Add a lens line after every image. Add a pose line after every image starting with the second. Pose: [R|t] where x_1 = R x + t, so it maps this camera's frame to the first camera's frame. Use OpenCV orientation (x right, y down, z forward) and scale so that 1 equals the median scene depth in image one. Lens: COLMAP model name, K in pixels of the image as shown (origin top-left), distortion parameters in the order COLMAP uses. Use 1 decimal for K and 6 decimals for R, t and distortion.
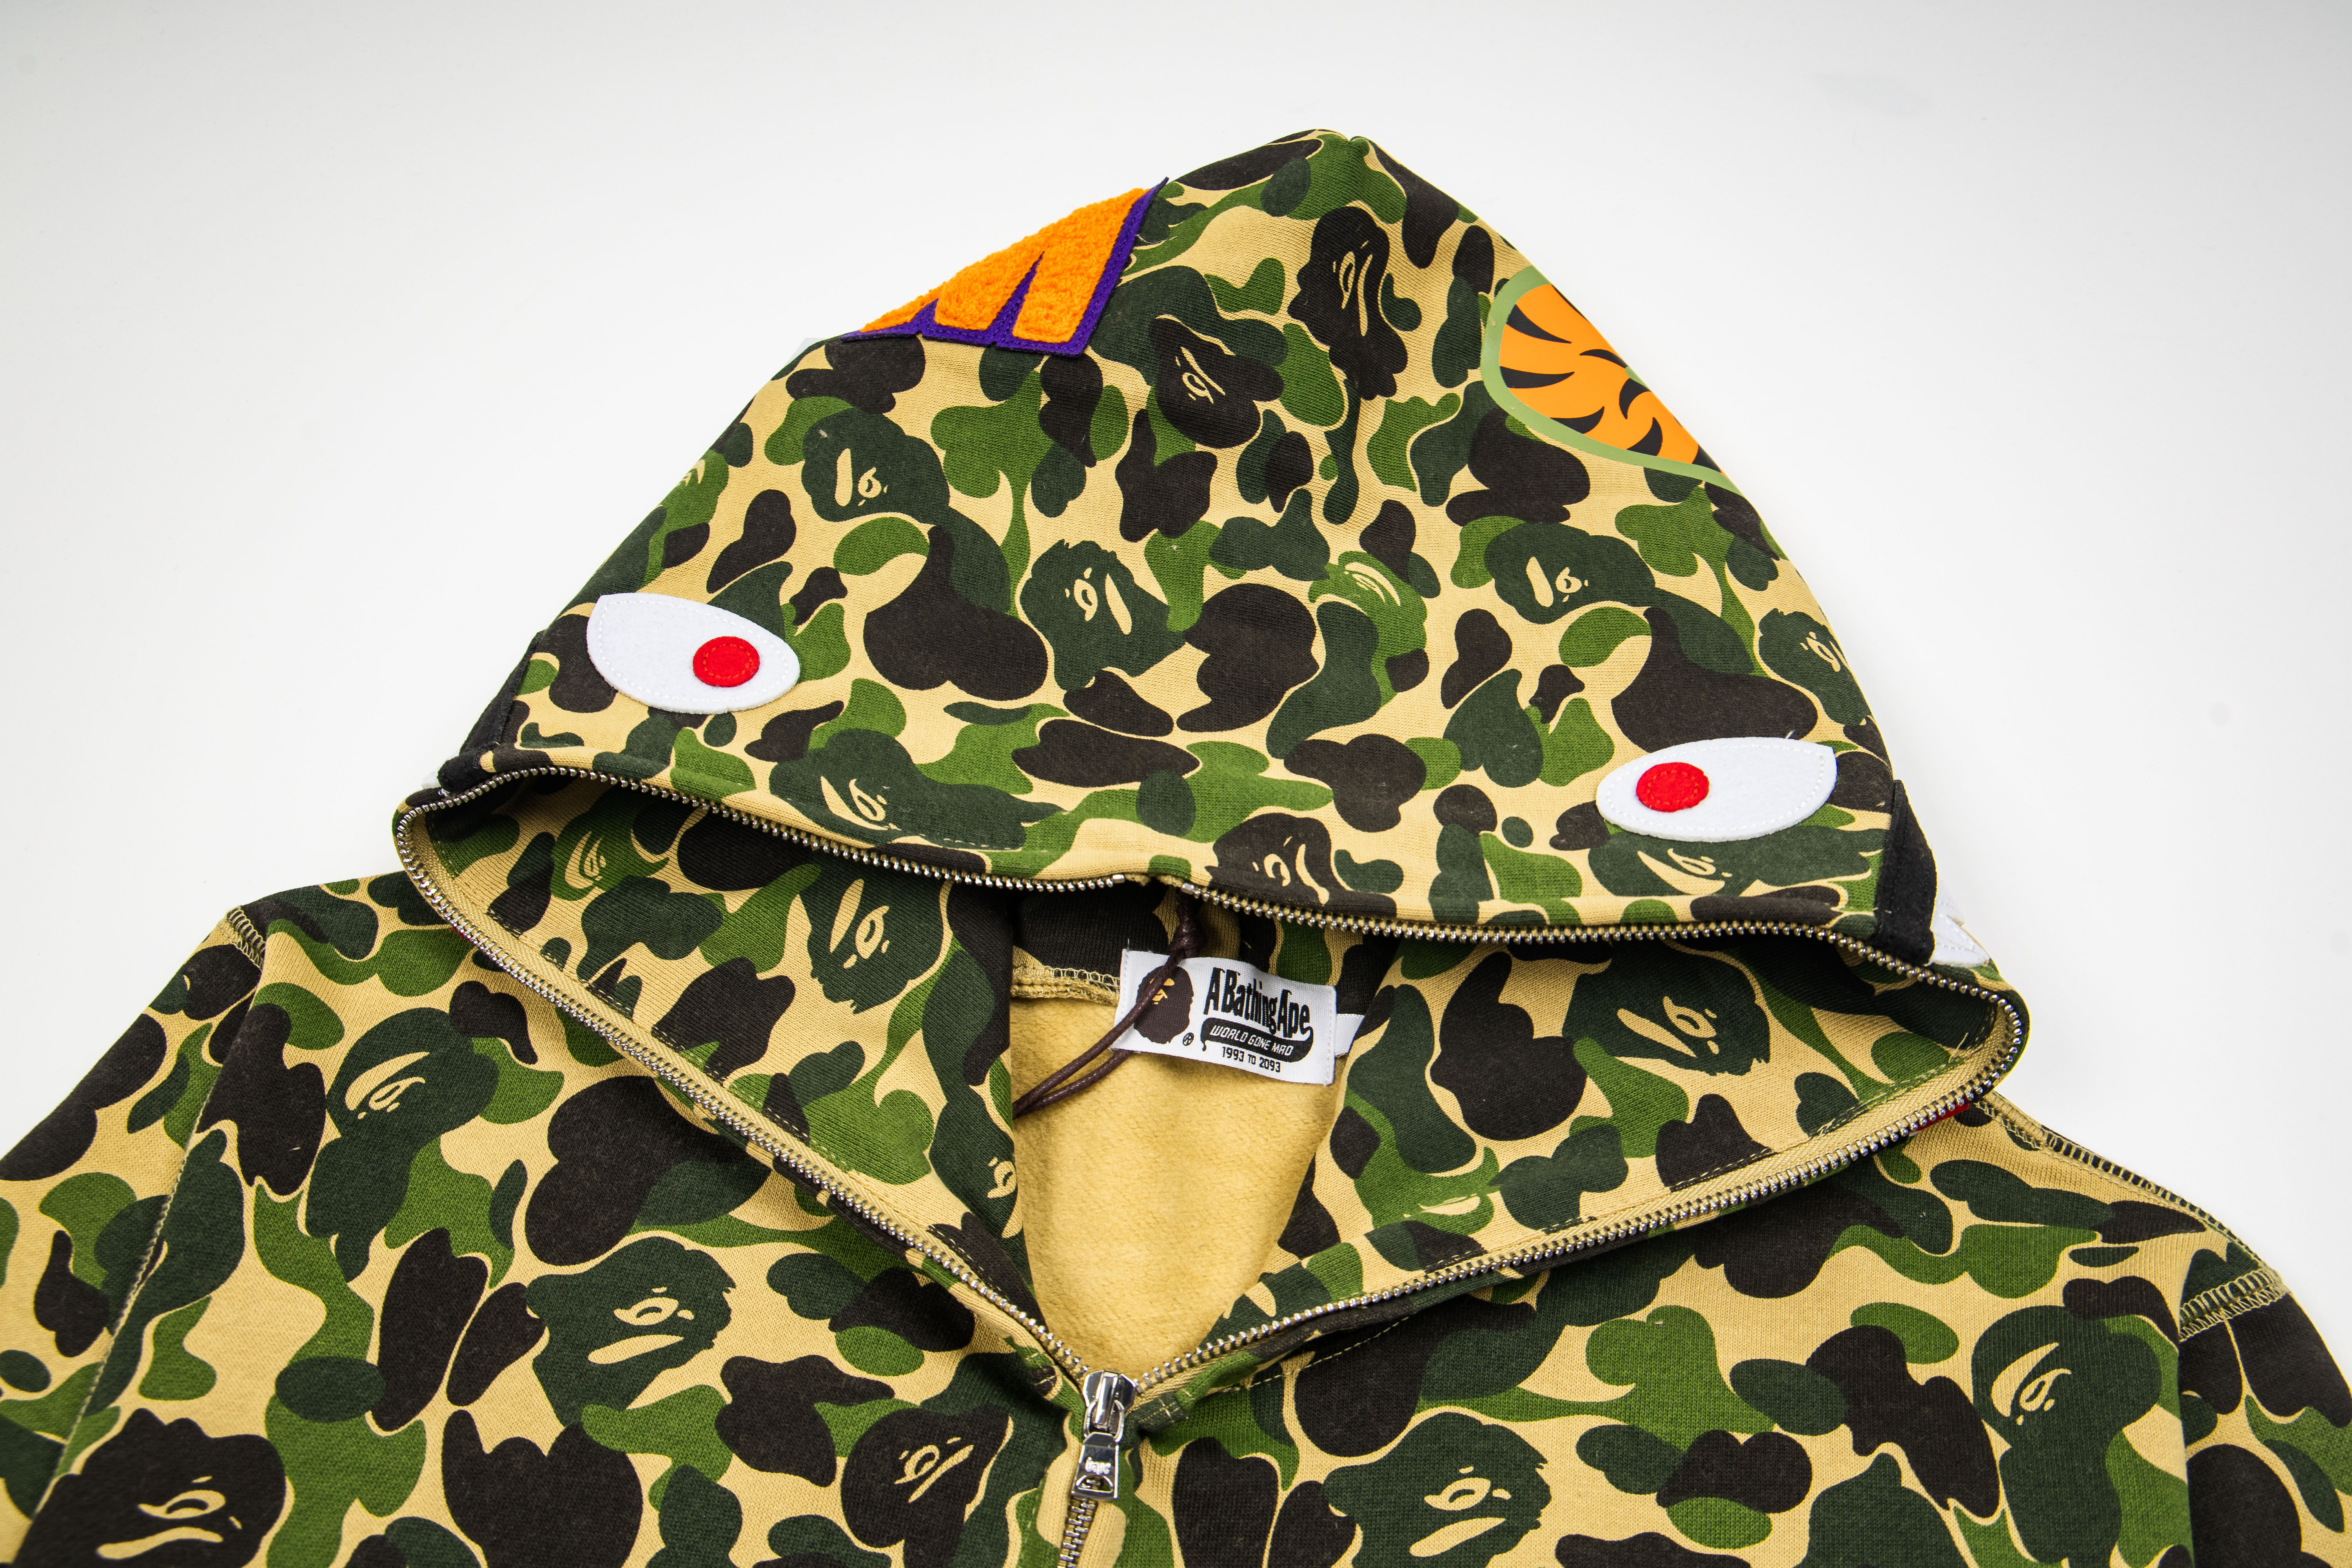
lens RADIAL K [[2122.2, 0, 1176.0], [0, 2122.2, 784.0], [0, 0, 1]] dist [-0.039120, 0.132238]
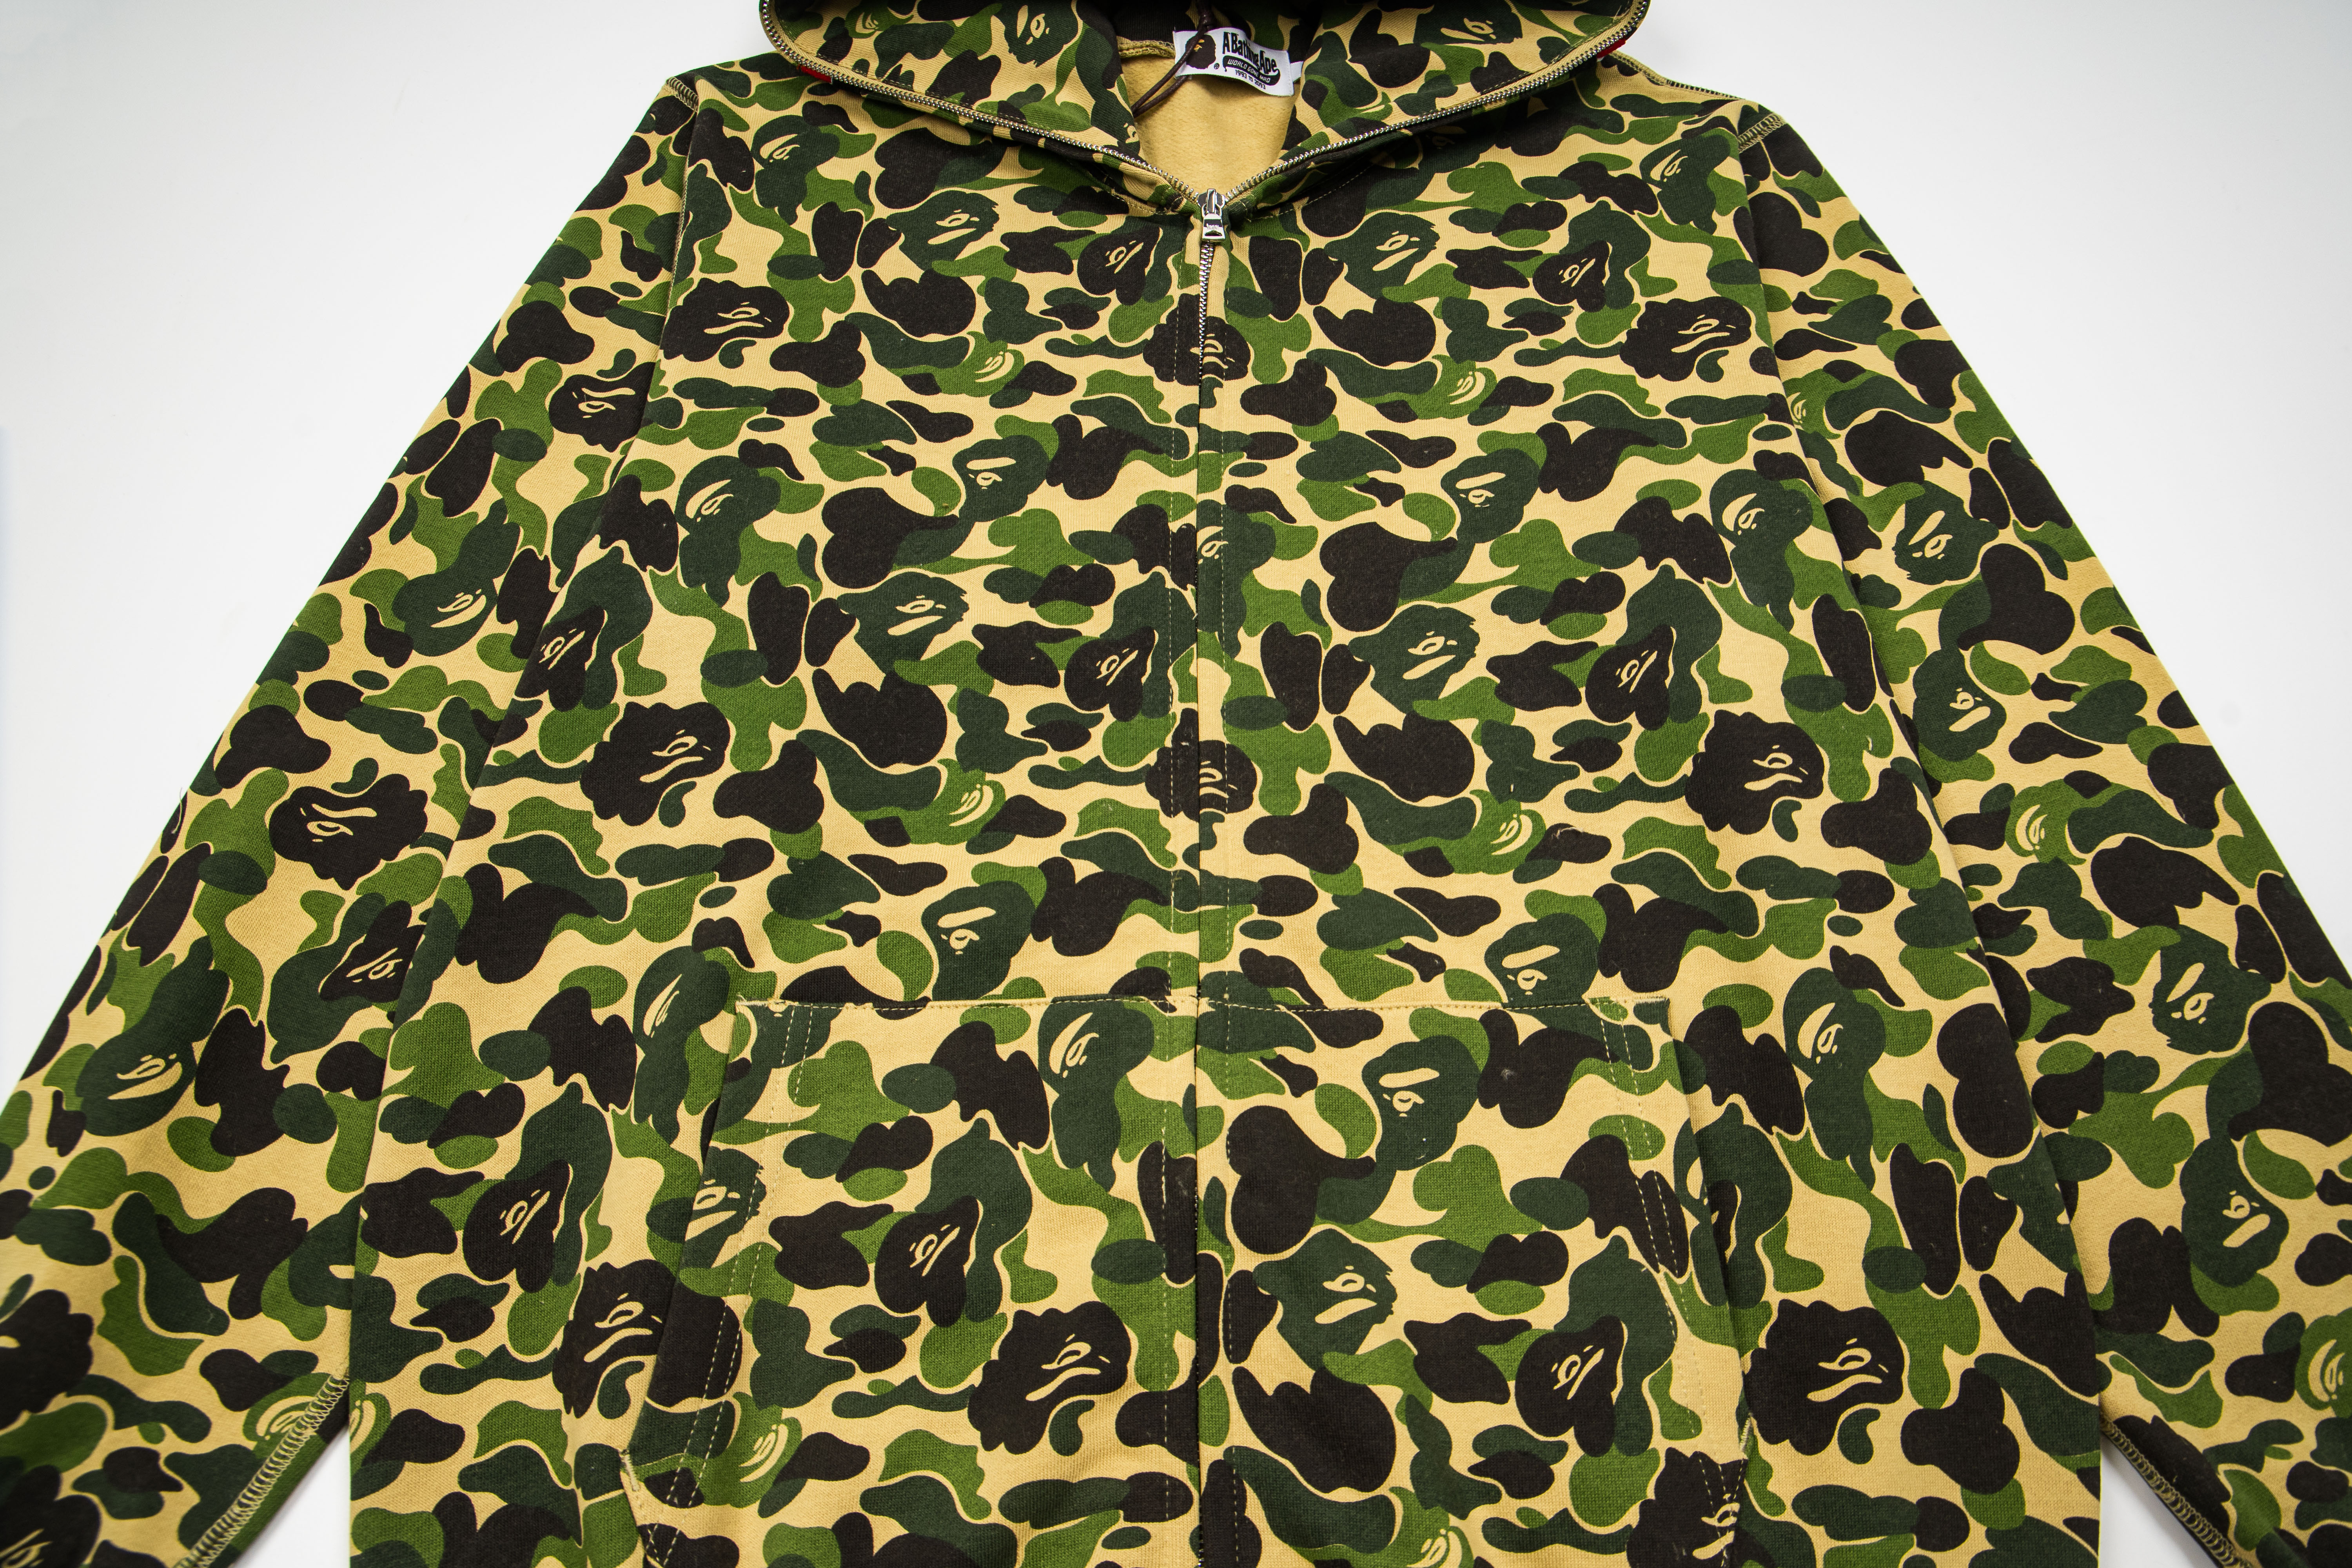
lens RADIAL K [[1681.5, 0, 1176.0], [0, 1681.5, 784.0], [0, 0, 1]] dist [-0.086459, 0.059731]
pose [[0.987913, -0.134973, 0.076223, -0.225179], [0.124498, 0.983854, 0.128574, 0.549250], [-0.092346, -0.117531, 0.988766, -0.503608]]
